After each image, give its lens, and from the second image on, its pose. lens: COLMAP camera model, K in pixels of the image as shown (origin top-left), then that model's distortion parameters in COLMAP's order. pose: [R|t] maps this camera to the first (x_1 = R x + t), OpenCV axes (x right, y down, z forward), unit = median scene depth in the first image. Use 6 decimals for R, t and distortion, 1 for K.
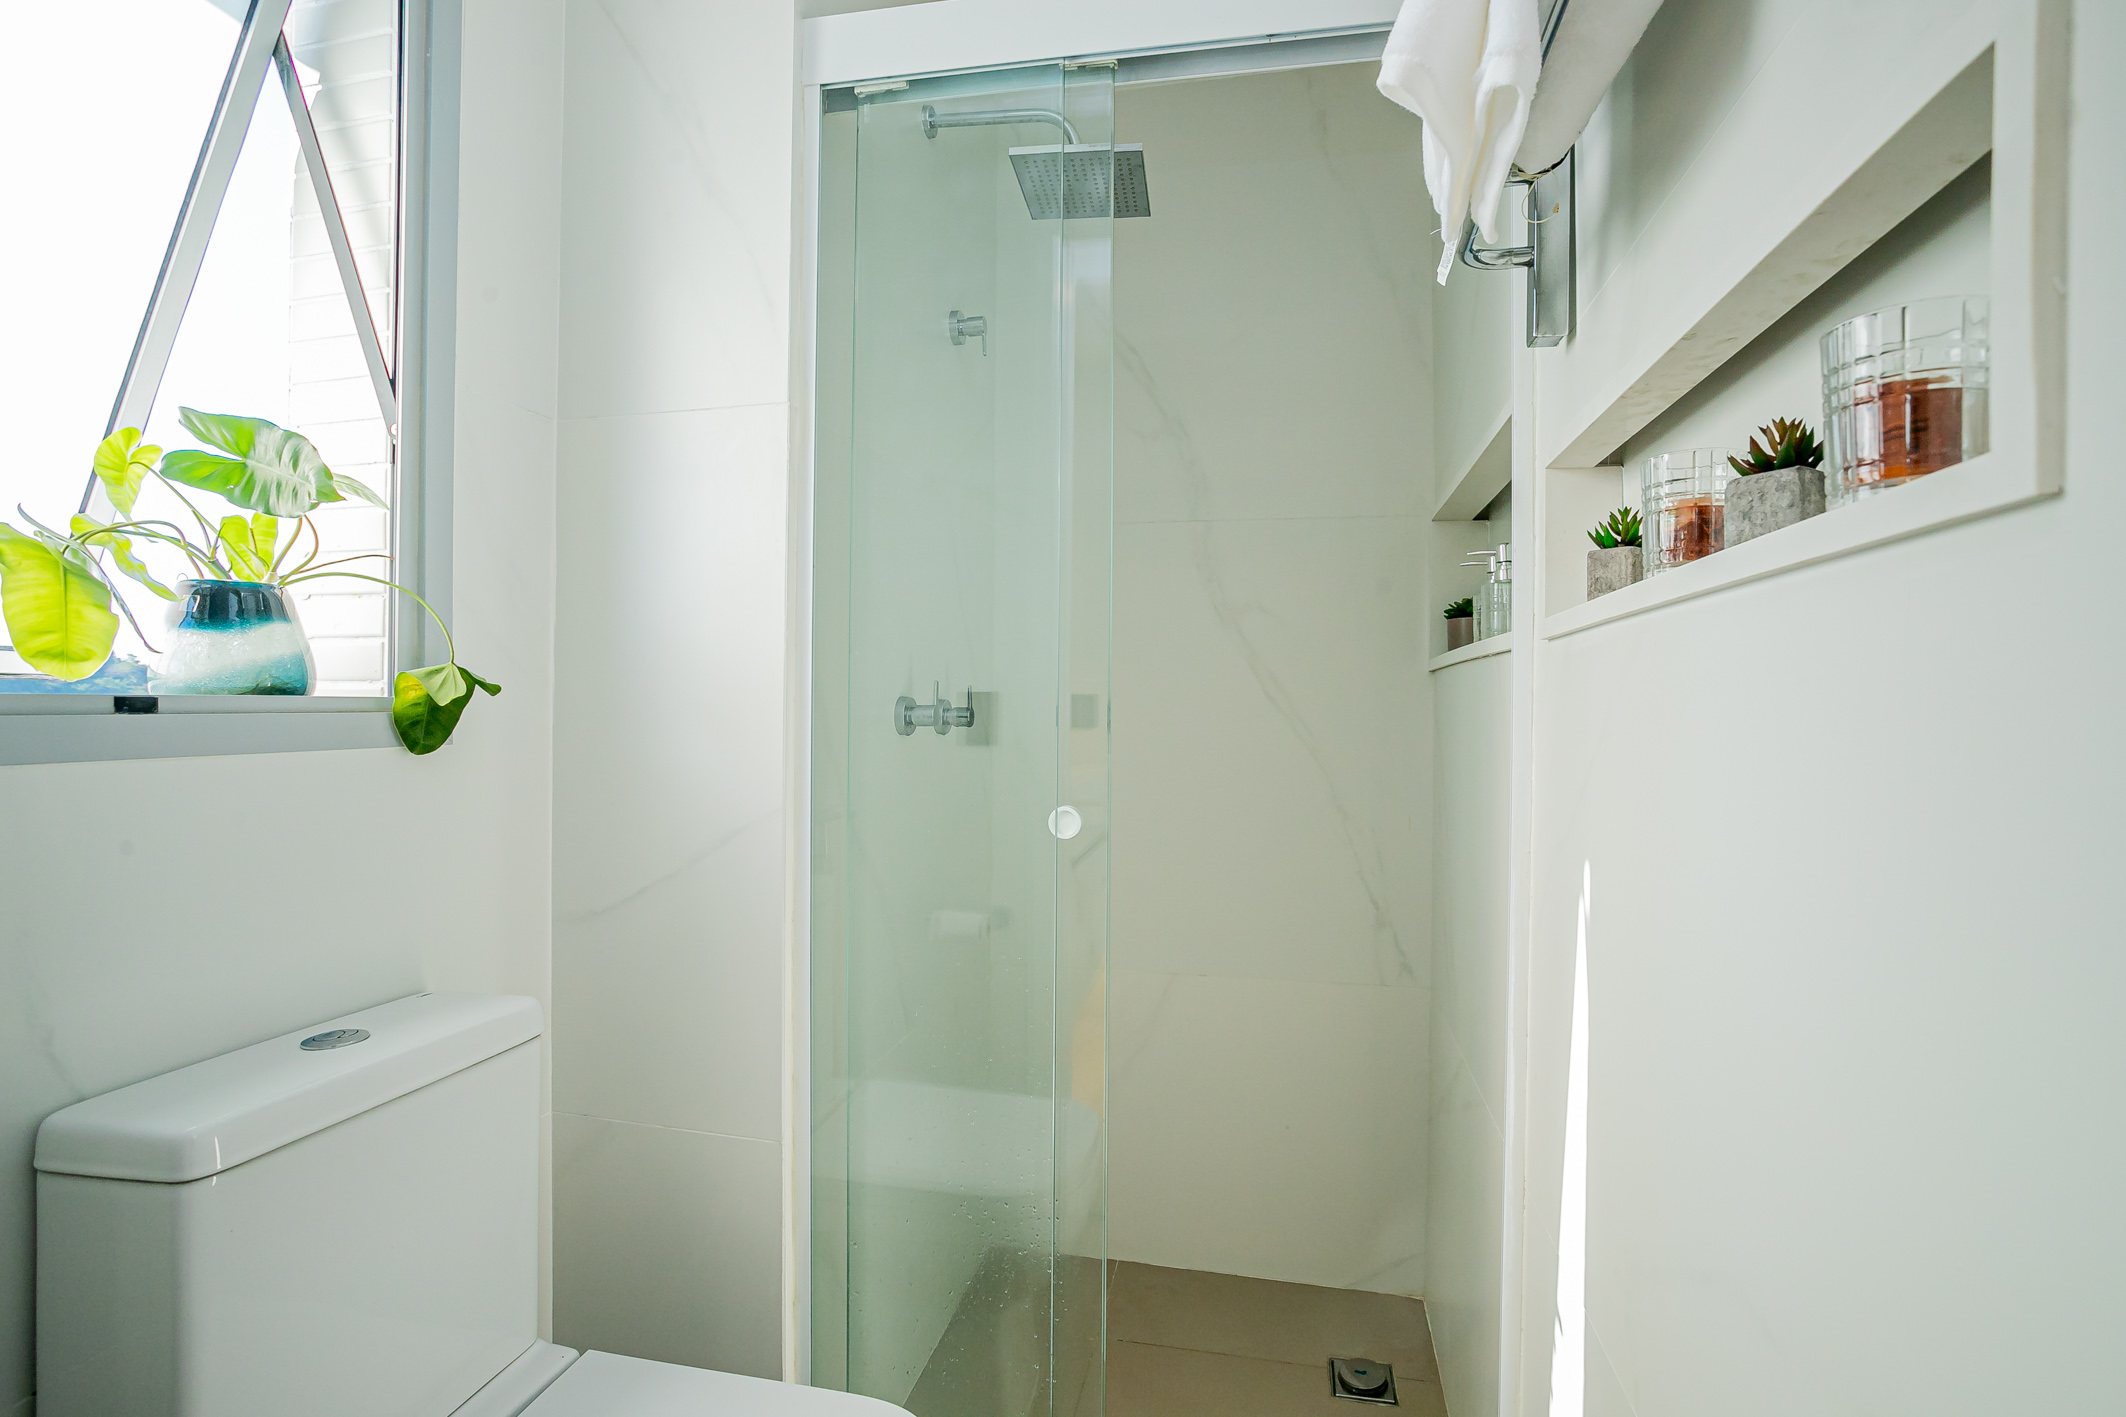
lens RADIAL K [[1053.1, 0, 1071.5], [0, 1053.1, 702.6], [0, 0, 1]] dist [-0.075537, 0.040361]
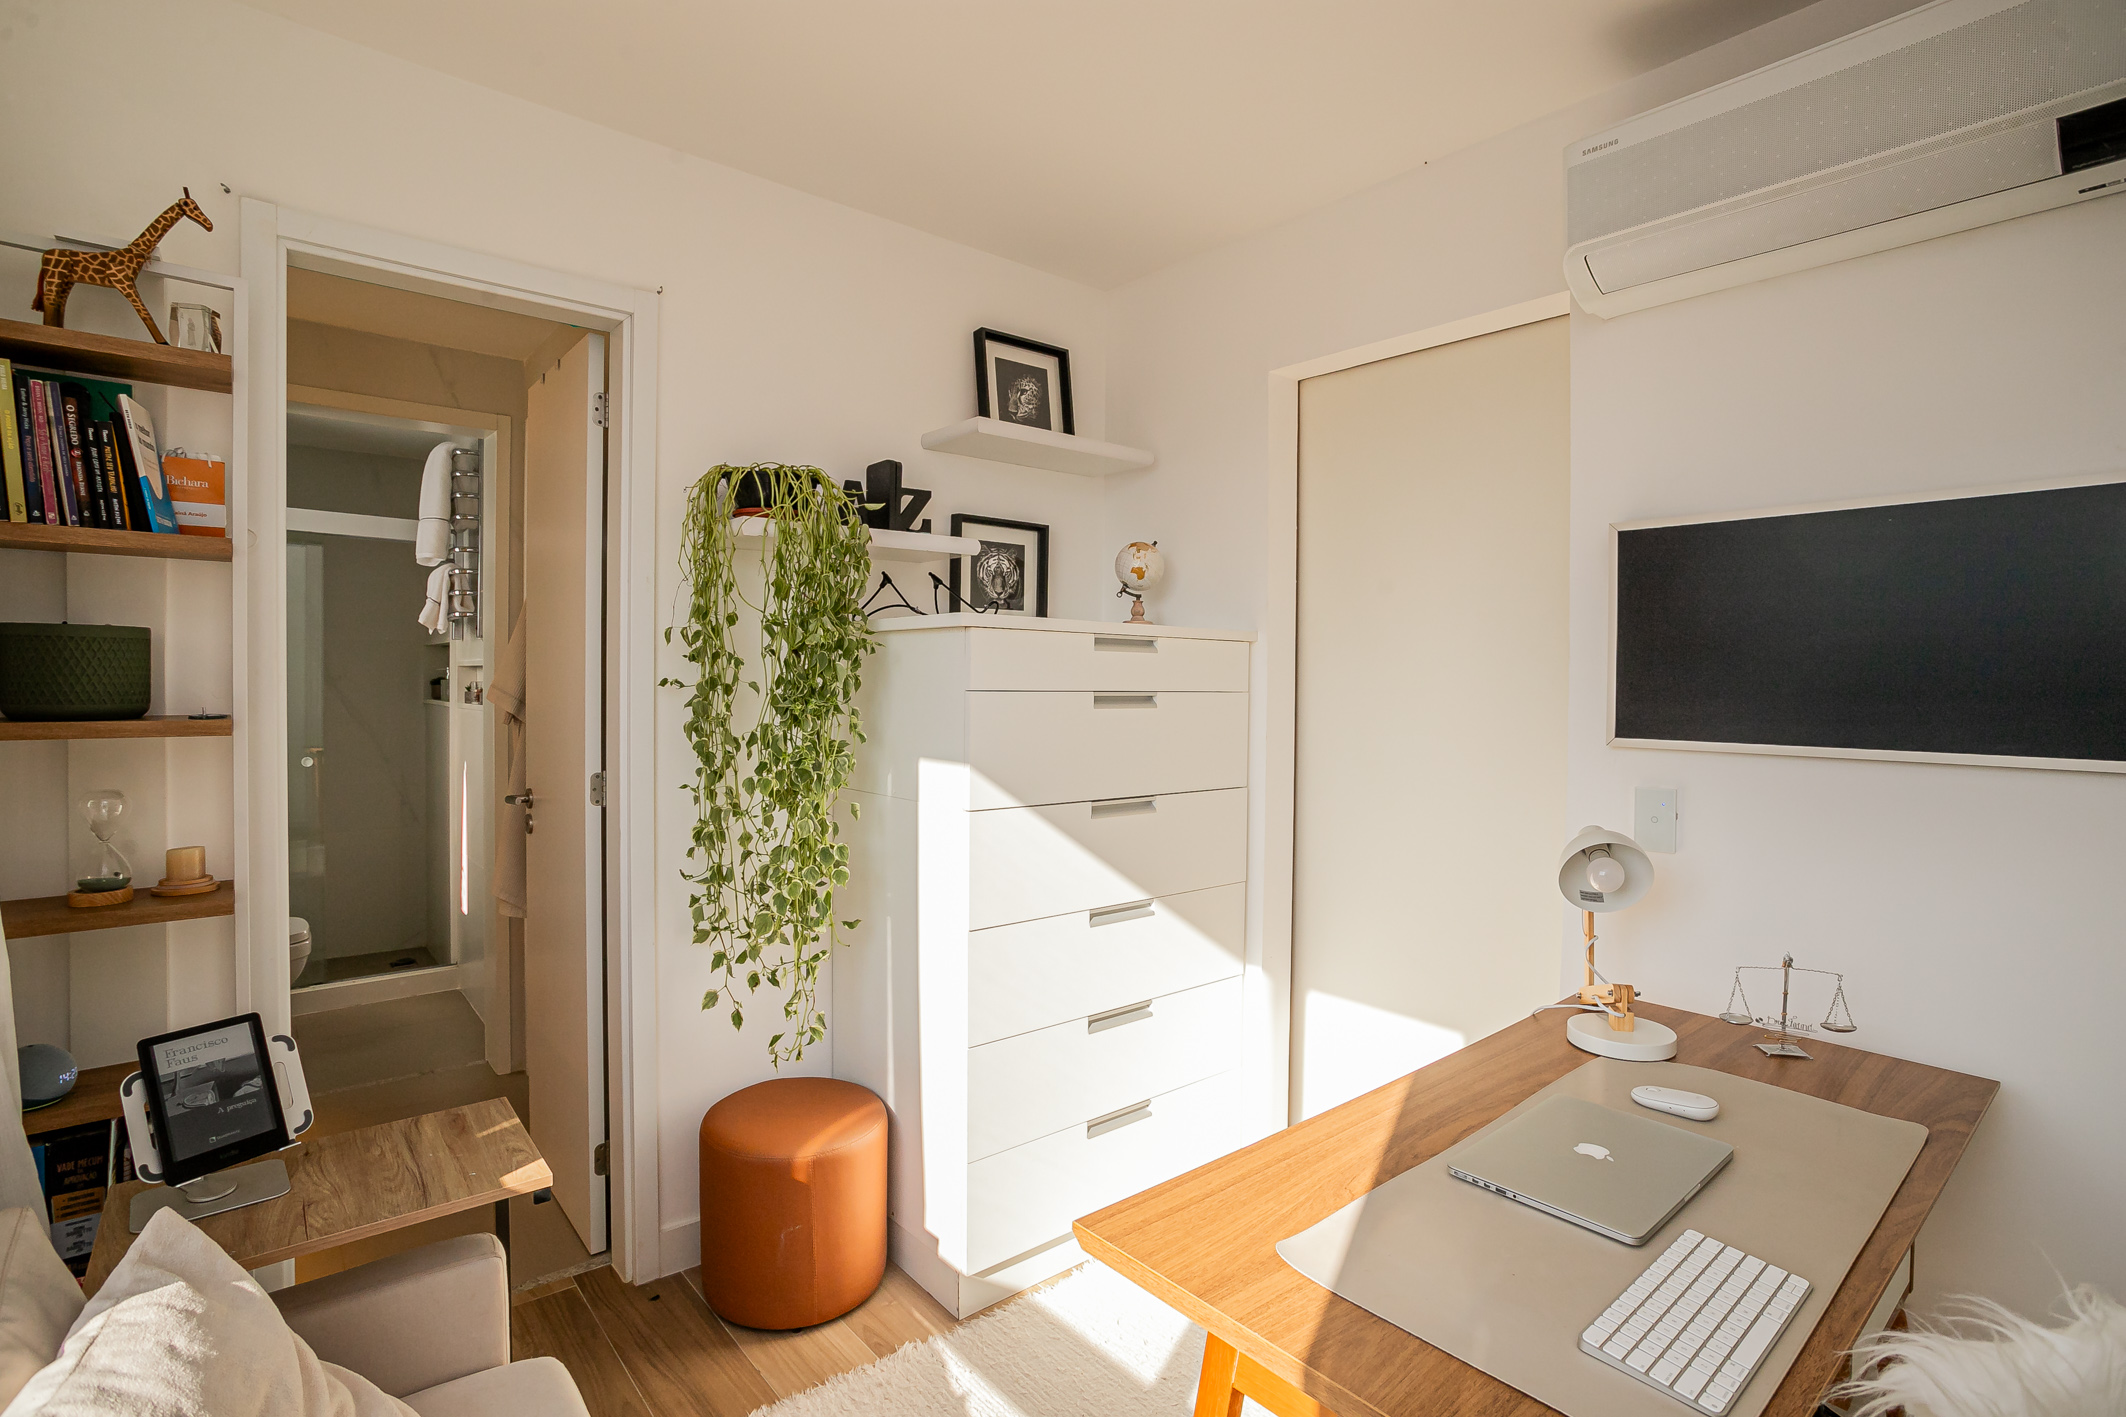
lens RADIAL K [[1042.0, 0, 1076.3], [0, 1042.0, 687.5], [0, 0, 1]] dist [-0.059187, 0.037951]
pose [[0.616744, -0.008234, 0.787121, -0.796205], [-0.001661, 0.999929, 0.011762, -0.125861], [-0.787162, -0.008562, 0.616686, -2.231700]]
